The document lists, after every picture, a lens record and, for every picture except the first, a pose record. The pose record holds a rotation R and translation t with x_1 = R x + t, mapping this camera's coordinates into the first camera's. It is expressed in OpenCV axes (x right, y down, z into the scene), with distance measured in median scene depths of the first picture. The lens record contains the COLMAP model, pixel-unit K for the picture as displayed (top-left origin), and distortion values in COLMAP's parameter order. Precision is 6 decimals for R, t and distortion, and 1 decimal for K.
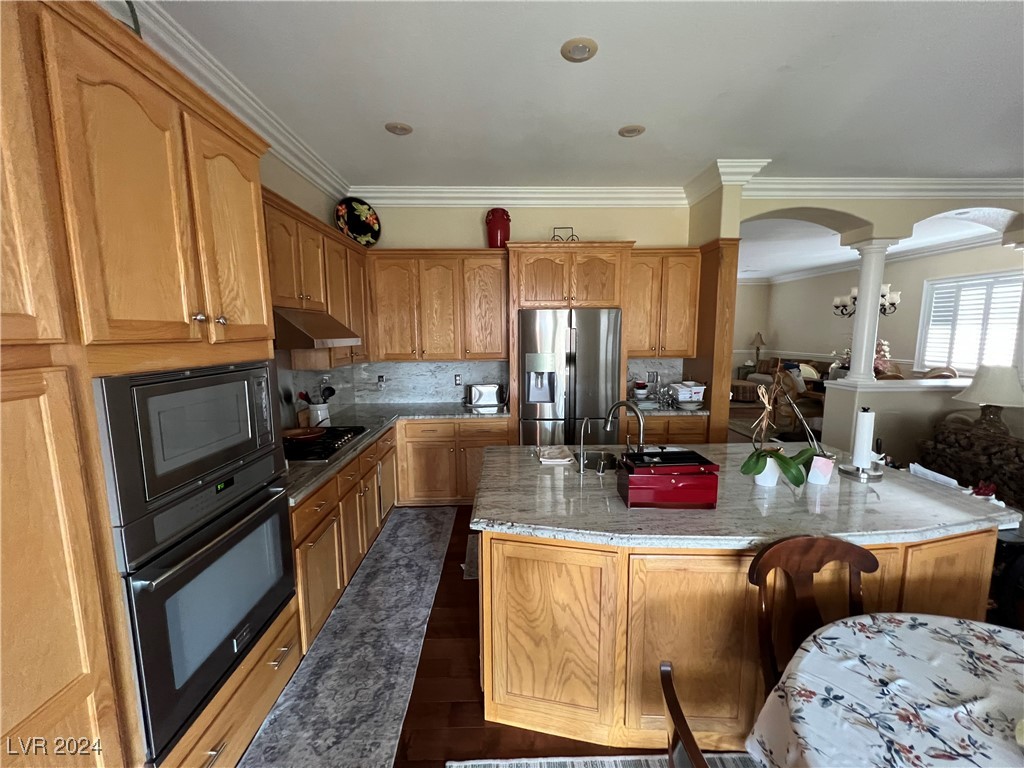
lens RADIAL K [[404.6, 0, 509.4], [0, 404.6, 385.9], [0, 0, 1]] dist [-0.004046, 0.000315]
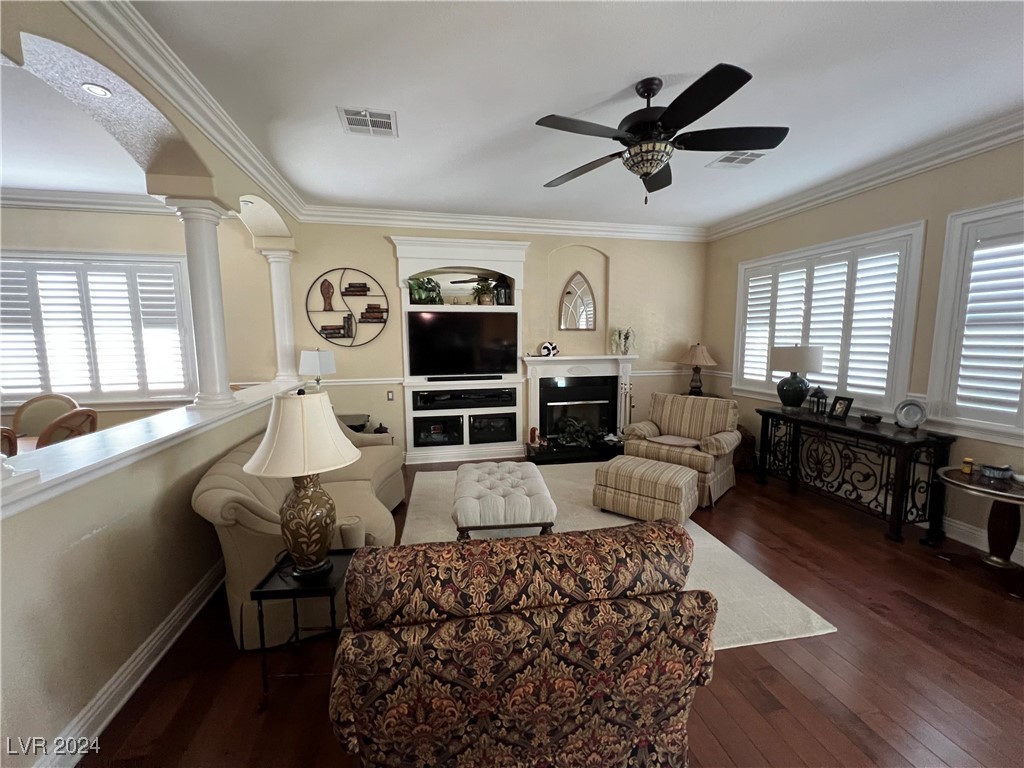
lens RADIAL K [[404.6, 0, 511.5], [0, 404.6, 385.7], [0, 0, 1]] dist [-0.004046, 0.000315]
pose [[-0.208454, -0.105325, 0.972344, 0.328347], [0.132422, 0.981990, 0.134759, -0.048785], [-0.969026, 0.156851, -0.190753, 0.421756]]
